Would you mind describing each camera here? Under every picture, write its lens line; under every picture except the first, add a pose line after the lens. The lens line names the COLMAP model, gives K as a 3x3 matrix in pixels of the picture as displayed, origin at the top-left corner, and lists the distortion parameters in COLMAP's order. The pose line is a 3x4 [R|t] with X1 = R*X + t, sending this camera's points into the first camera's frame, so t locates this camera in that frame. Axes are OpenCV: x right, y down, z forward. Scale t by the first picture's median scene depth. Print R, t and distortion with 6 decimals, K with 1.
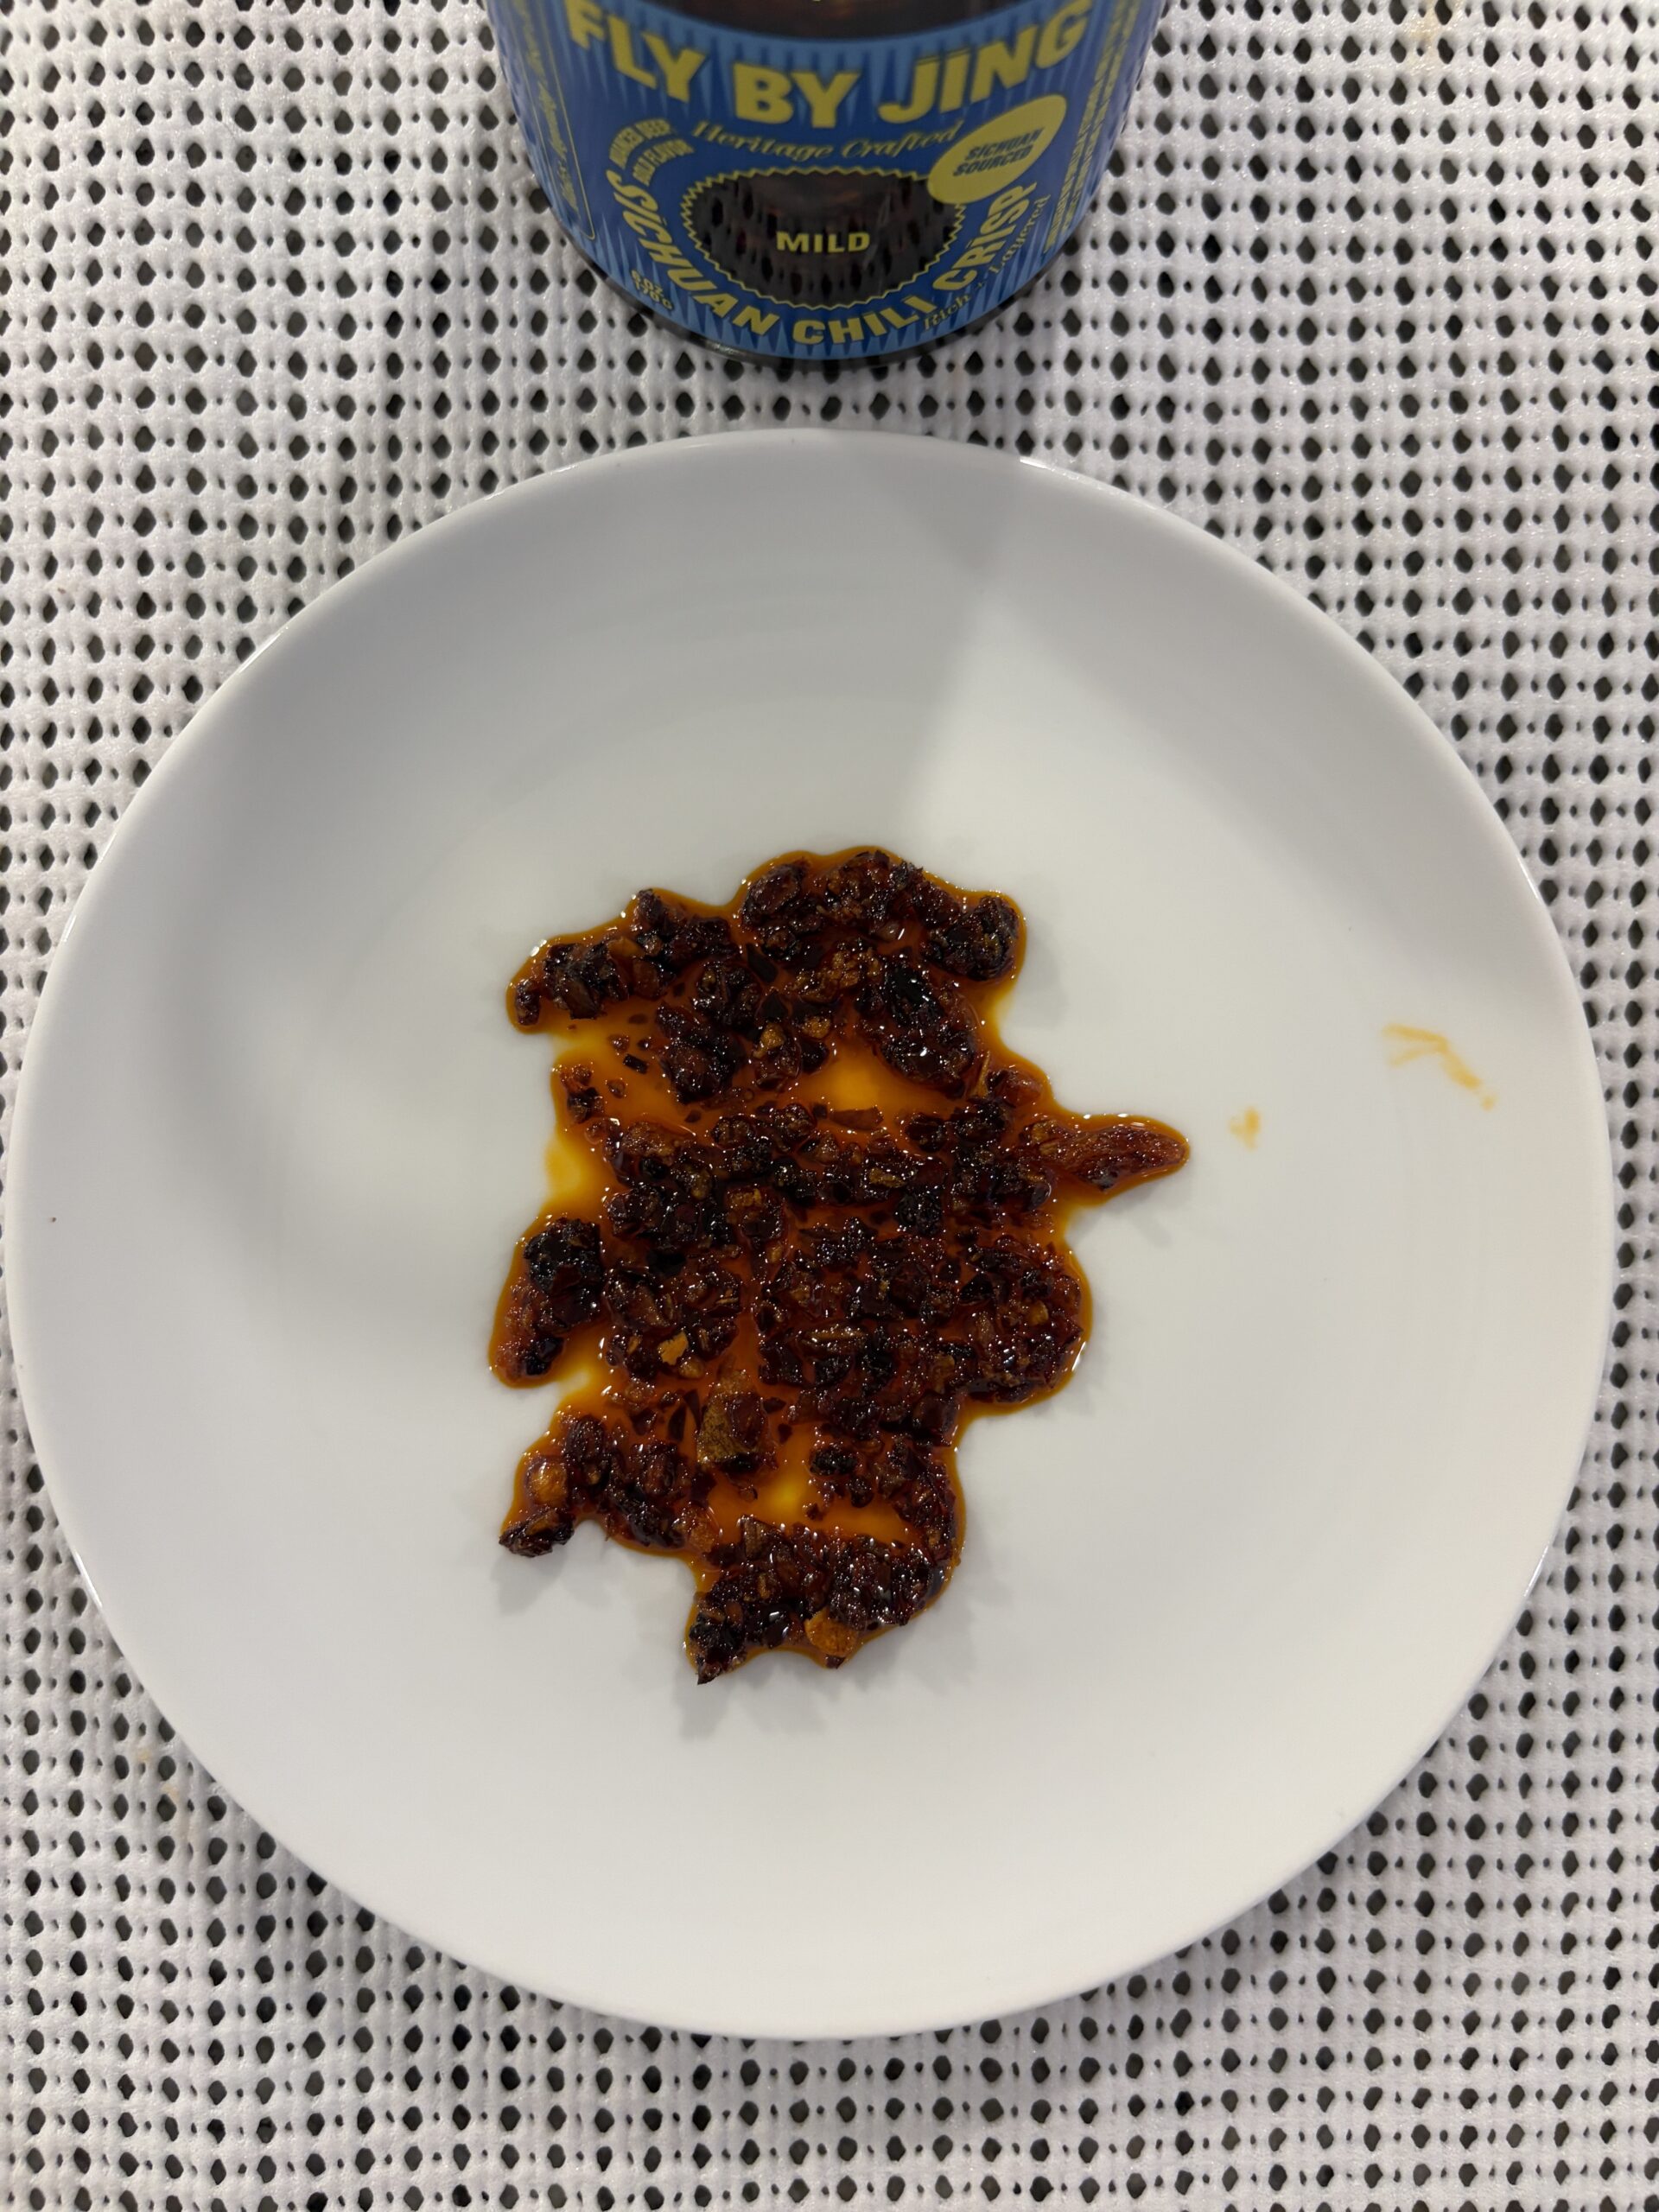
lens RADIAL K [[1703.4, 0, 840.4], [0, 1703.4, 1115.0], [0, 0, 1]] dist [-0.021448, -0.020700]
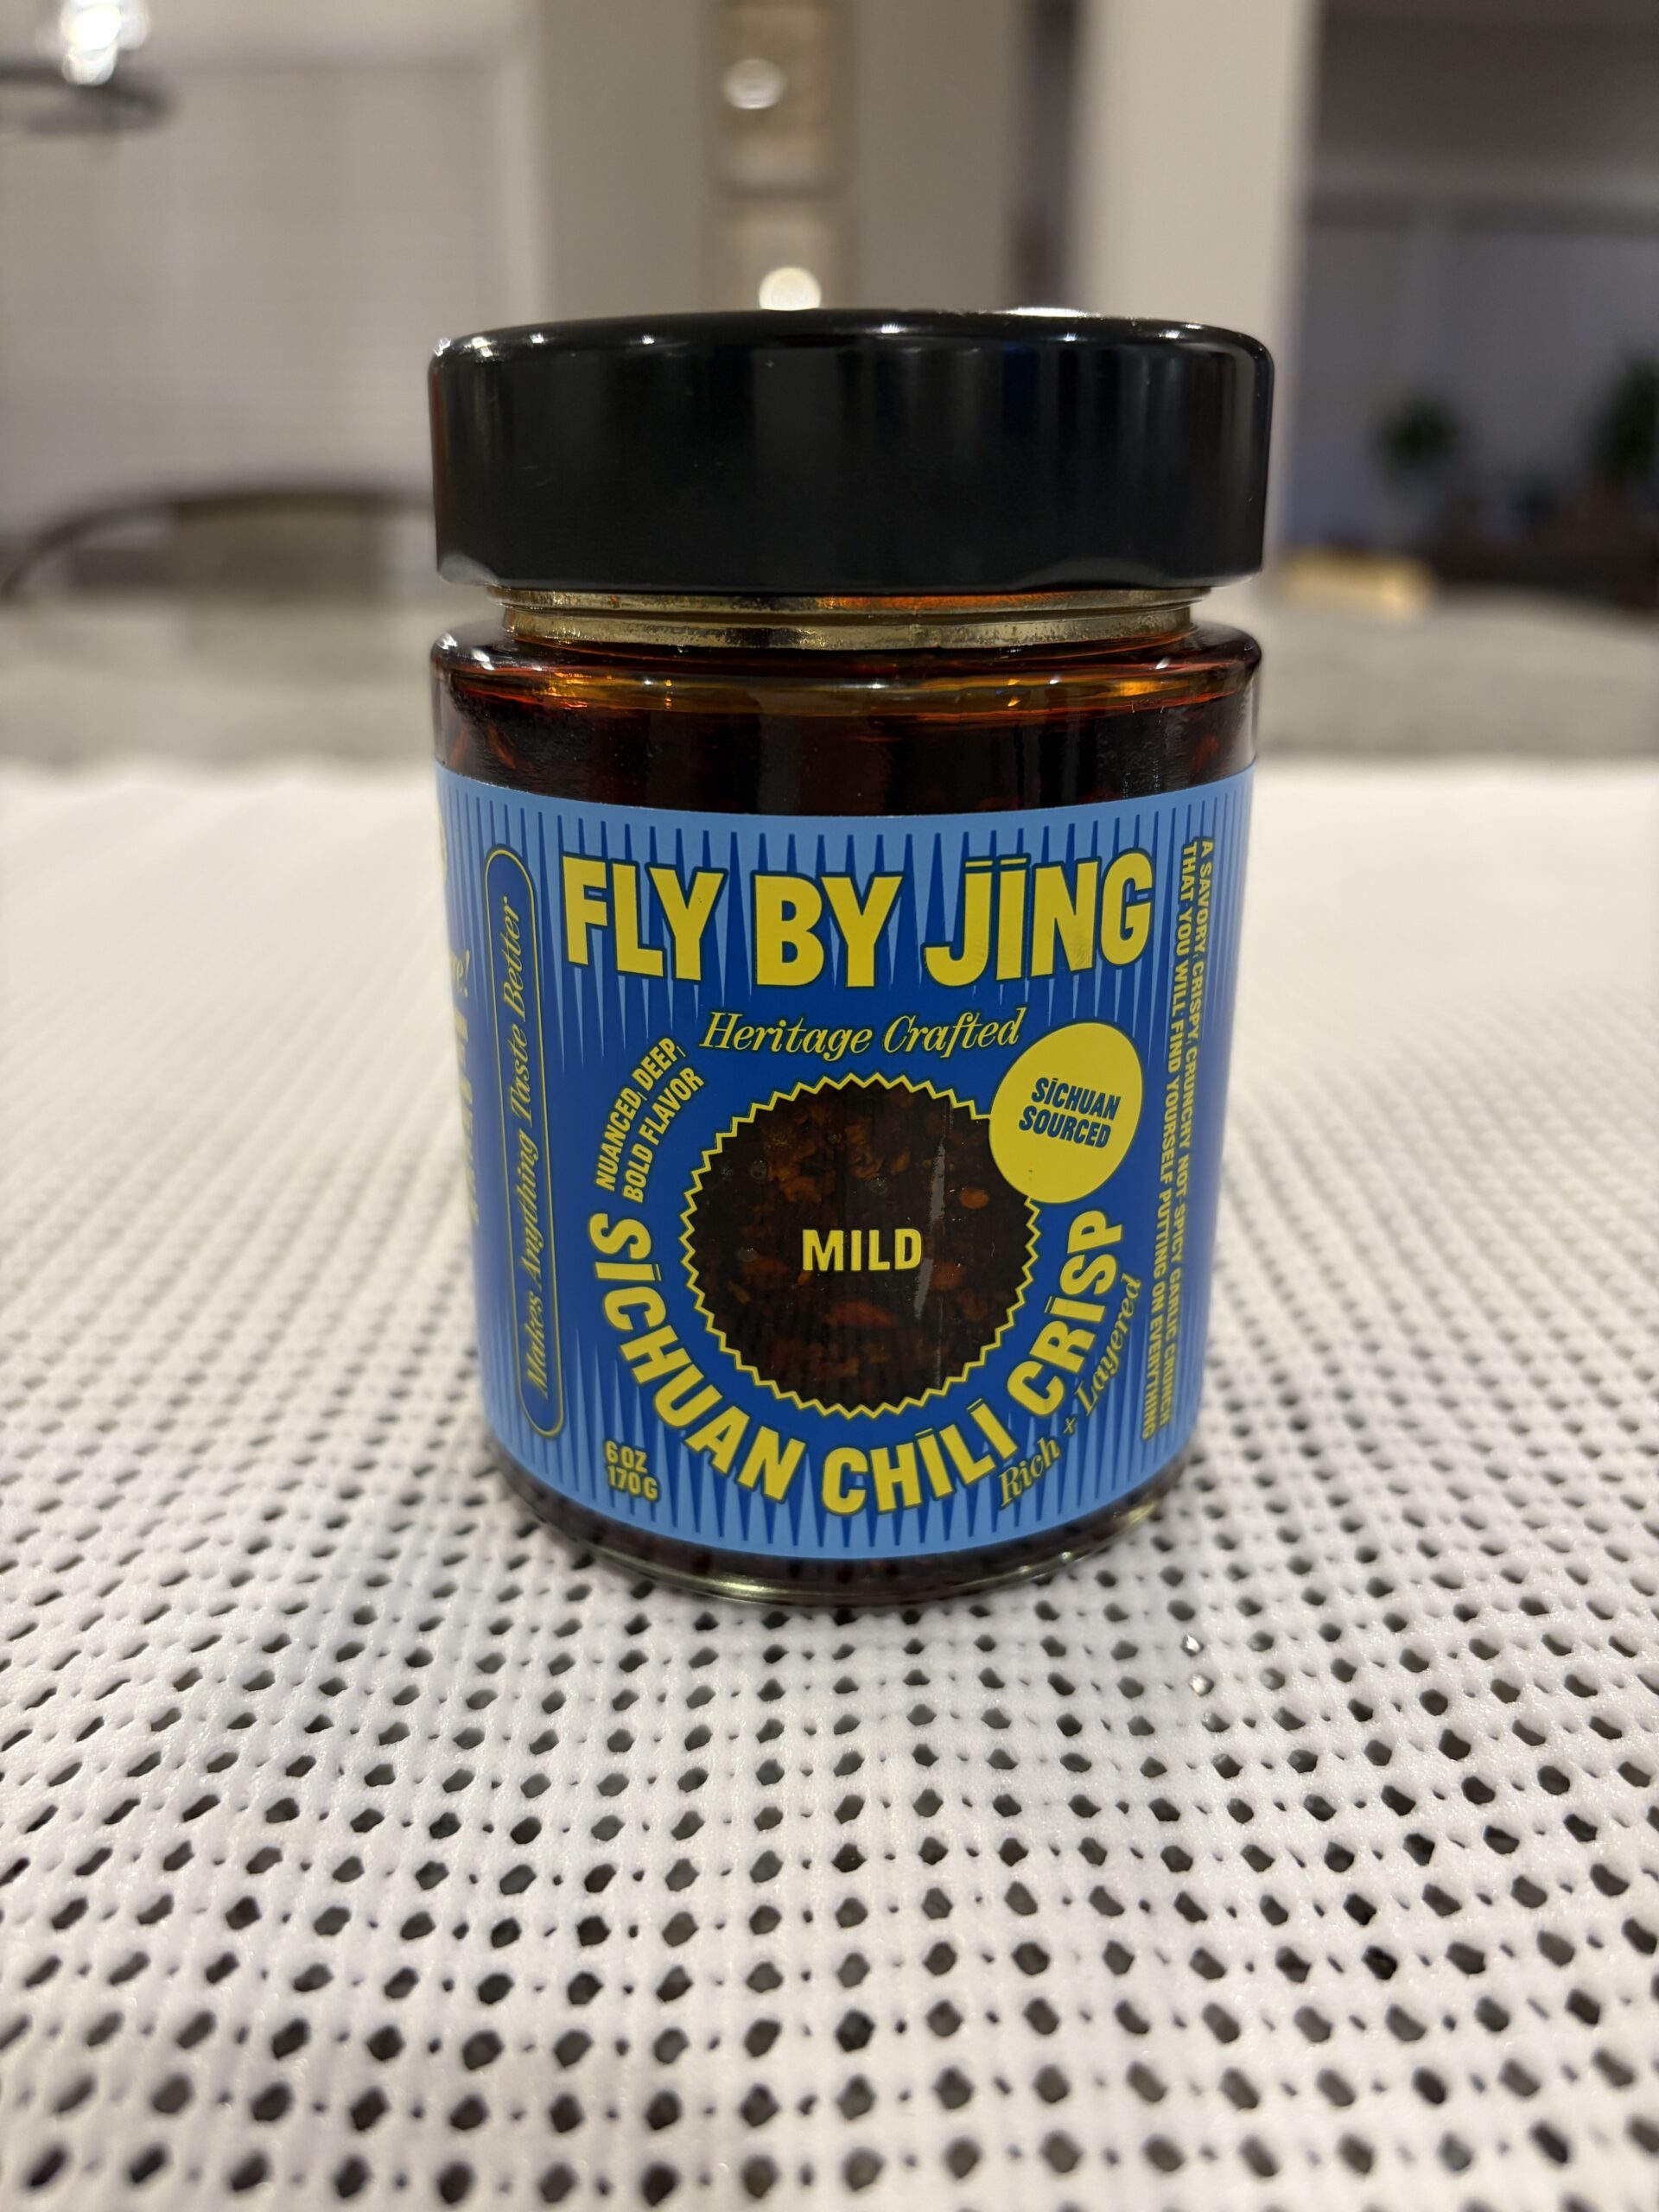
lens RADIAL K [[1703.4, 0, 831.8], [0, 1703.4, 1107.0], [0, 0, 1]] dist [-0.021448, -0.020700]
pose [[0.999173, -0.033109, 0.023585, -0.041437], [0.032806, 0.314182, -0.948796, 0.205508], [0.024004, 0.948785, 0.315009, 0.711298]]
